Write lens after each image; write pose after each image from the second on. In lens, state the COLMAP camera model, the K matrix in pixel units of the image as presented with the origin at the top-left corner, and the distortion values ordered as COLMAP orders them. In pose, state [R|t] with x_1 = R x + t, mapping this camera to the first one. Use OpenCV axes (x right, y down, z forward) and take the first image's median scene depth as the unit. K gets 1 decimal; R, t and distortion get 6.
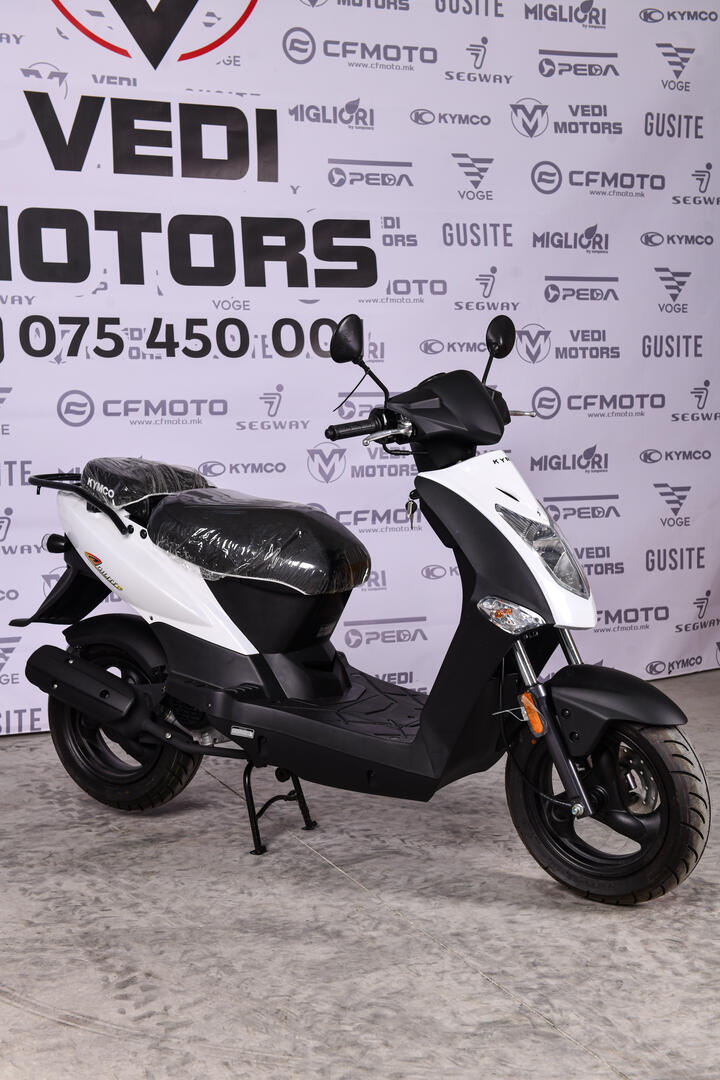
lens RADIAL K [[1458.5, 0, 357.1], [0, 1458.5, 536.9], [0, 0, 1]] dist [0.121470, 0.000000]
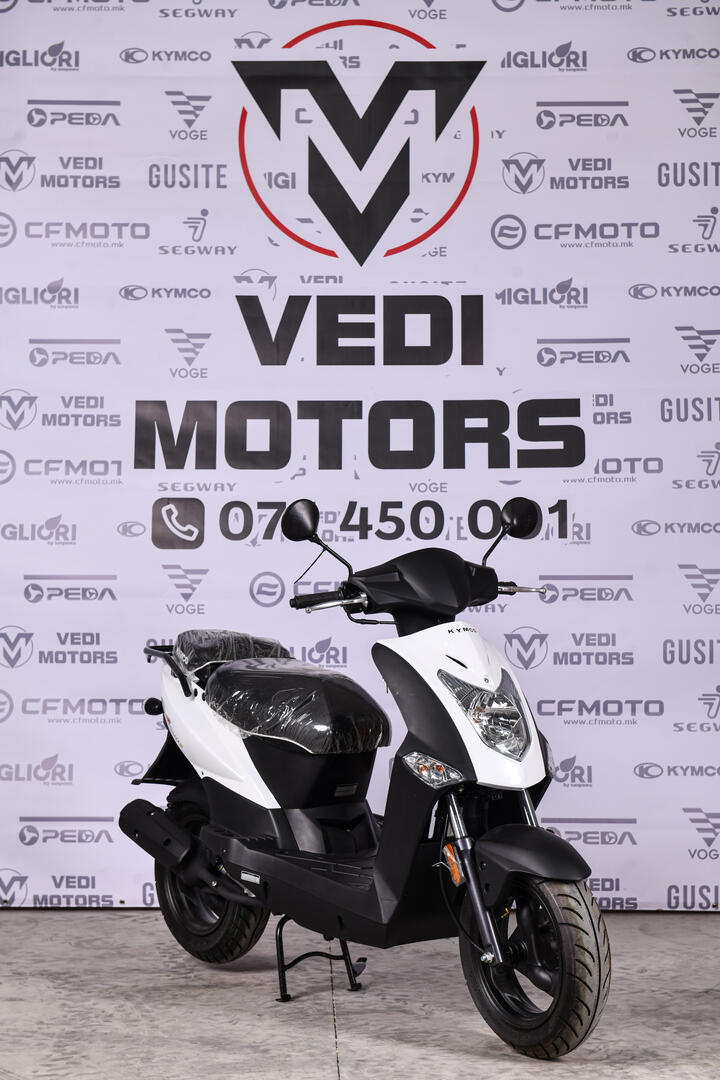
lens RADIAL K [[1933.2, 0, 360.2], [0, 1933.2, 541.1], [0, 0, 1]] dist [0.109510, 0.000000]
pose [[0.928270, -0.003766, -0.371887, 0.368072], [-0.043269, 0.992064, -0.118051, 0.035728], [0.369380, 0.125674, 0.920741, -0.227354]]
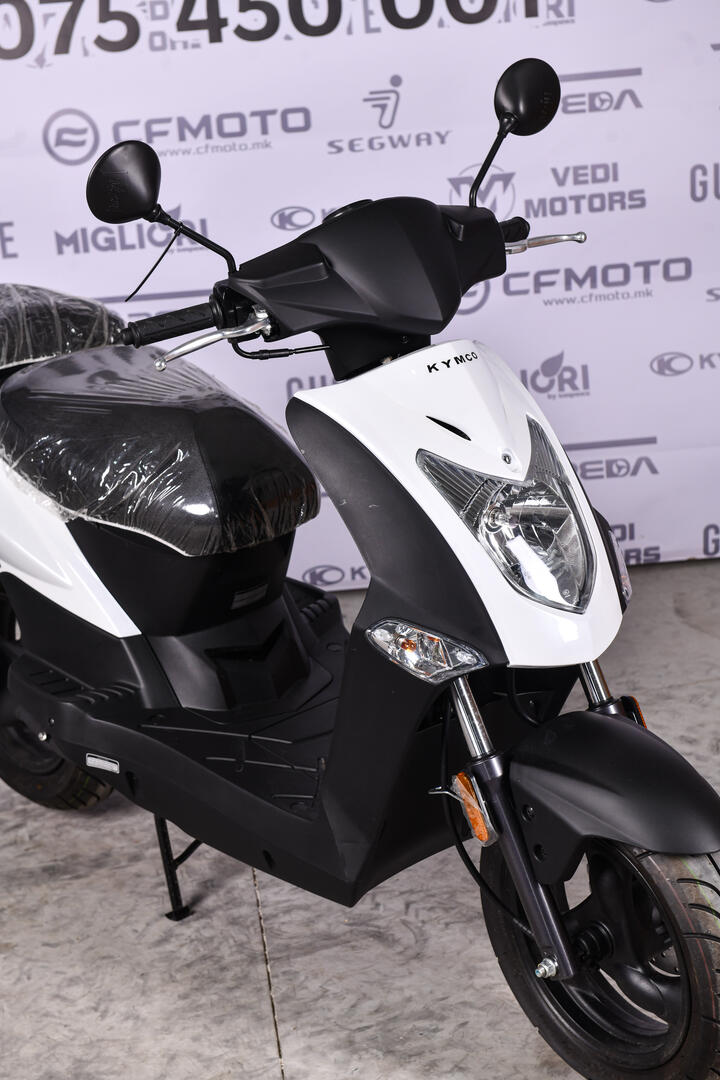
lens RADIAL K [[2033.0, 0, 361.1], [0, 2033.0, 535.8], [0, 0, 1]] dist [0.088625, 0.000000]
pose [[0.955497, 0.028950, -0.293578, 0.198172], [0.036836, 0.975676, 0.216103, -0.104604], [0.292694, -0.217299, 0.931188, 0.154344]]
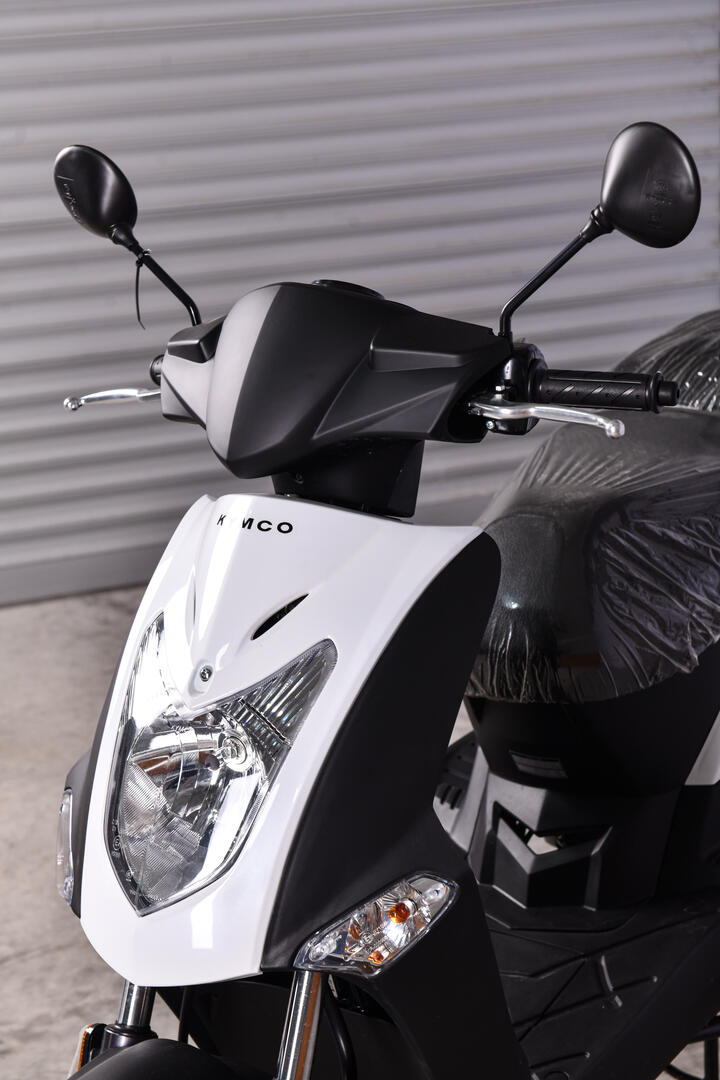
lens RADIAL K [[2033.0, 0, 362.5], [0, 2033.0, 539.7], [0, 0, 1]] dist [0.088625, 0.000000]
pose [[-0.069063, 0.298112, -0.952029, 0.418243], [-0.028684, 0.953320, 0.300597, -0.144068], [0.997200, 0.048069, -0.057288, 0.700636]]
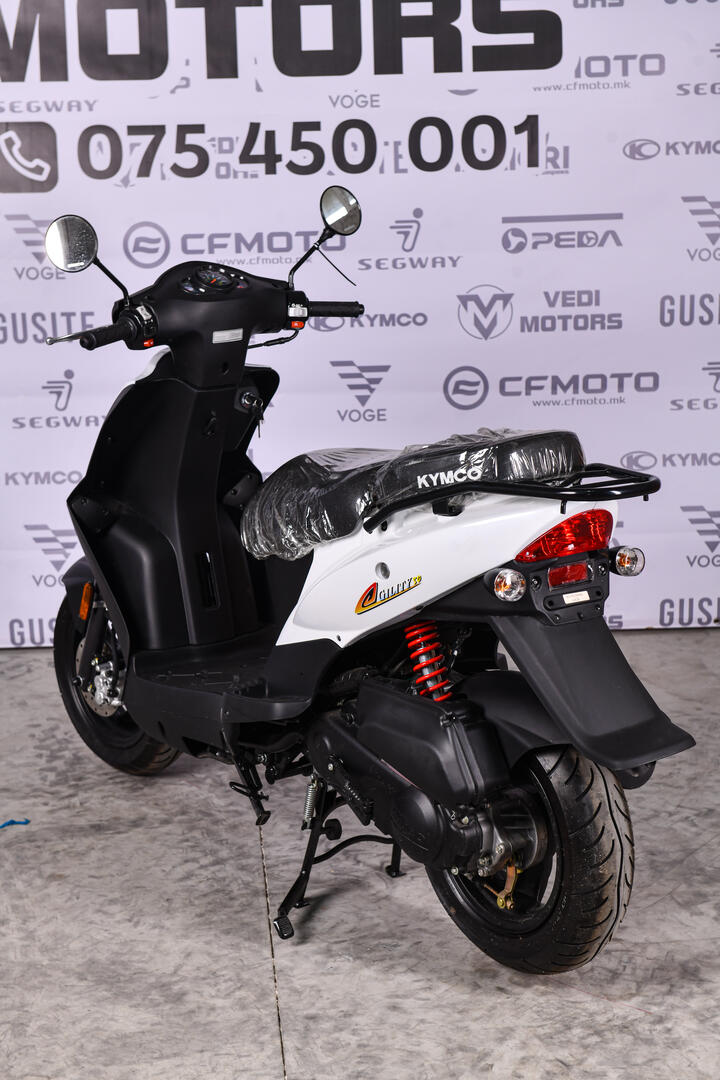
lens RADIAL K [[2033.0, 0, 361.6], [0, 2033.0, 533.0], [0, 0, 1]] dist [0.088625, 0.000000]
pose [[0.948372, 0.062318, -0.310979, 0.261043], [-0.015277, 0.988344, 0.151468, -0.100654], [0.316793, -0.138897, 0.938270, -0.006630]]
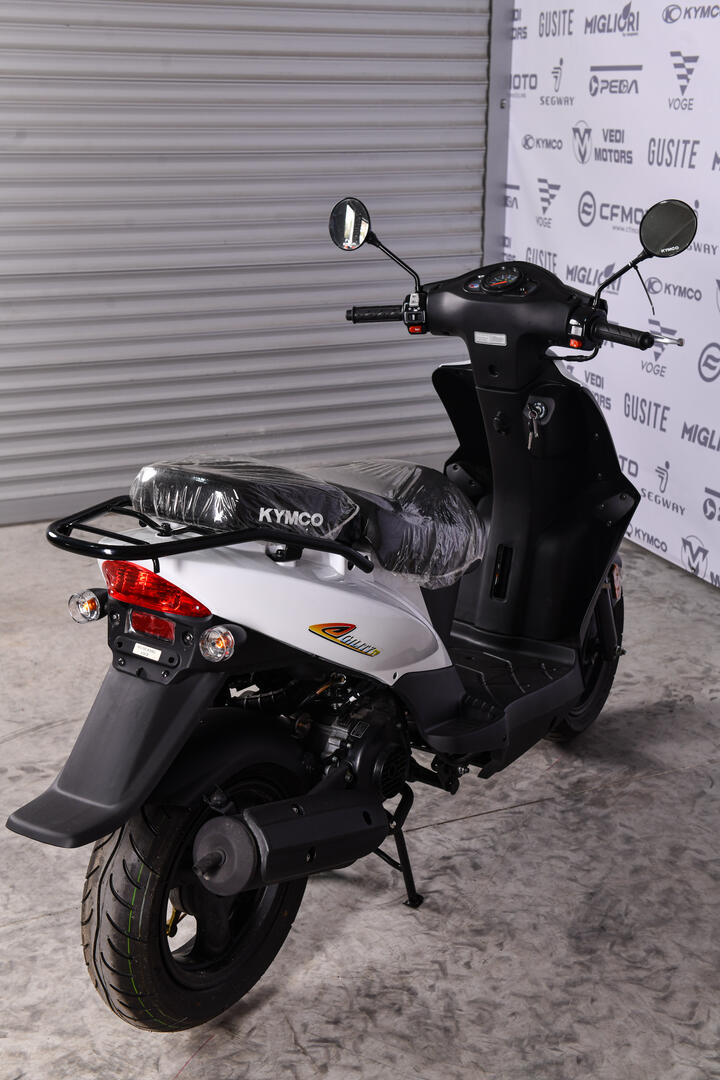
lens RADIAL K [[1426.8, 0, 362.9], [0, 1426.8, 536.4], [0, 0, 1]] dist [0.115814, 0.000000]
pose [[0.027880, 0.304462, -0.952116, 0.519177], [-0.089670, 0.949408, 0.300970, -0.146945], [0.995581, 0.076985, 0.053770, 0.675057]]
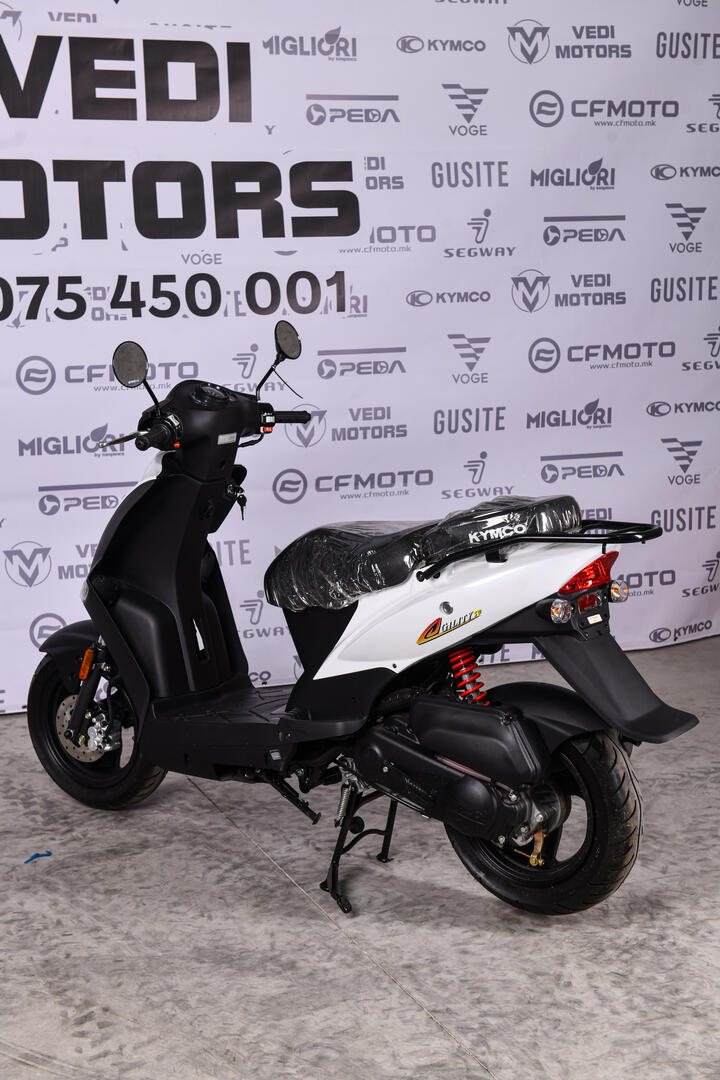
lens RADIAL K [[1706.3, 0, 356.4], [0, 1706.3, 536.5], [0, 0, 1]] dist [0.123969, 0.000000]
pose [[0.999887, 0.002729, -0.014783, 0.029666], [-0.001397, 0.995996, 0.089388, -0.082054], [0.014968, -0.089358, 0.995887, -0.100210]]
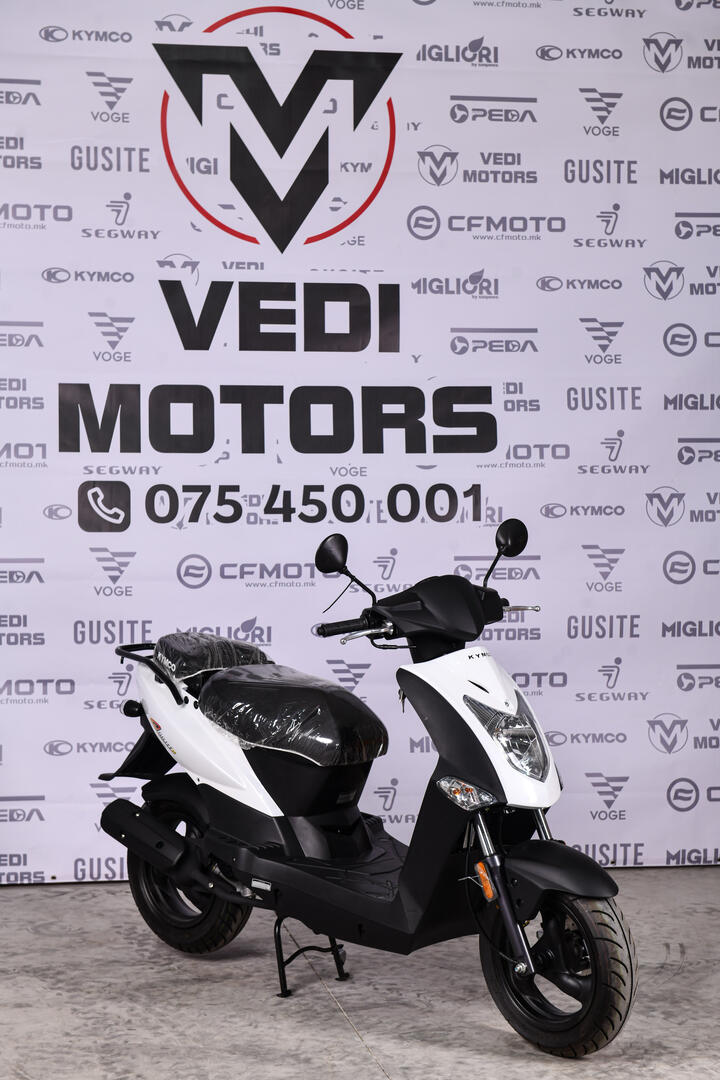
lens RADIAL K [[1933.2, 0, 357.1], [0, 1933.2, 533.4], [0, 0, 1]] dist [0.109510, 0.000000]
pose [[0.977061, 0.017068, -0.212275, 0.214258], [-0.029668, 0.997972, -0.056312, -0.039392], [0.210883, 0.061318, 0.975586, -0.330069]]
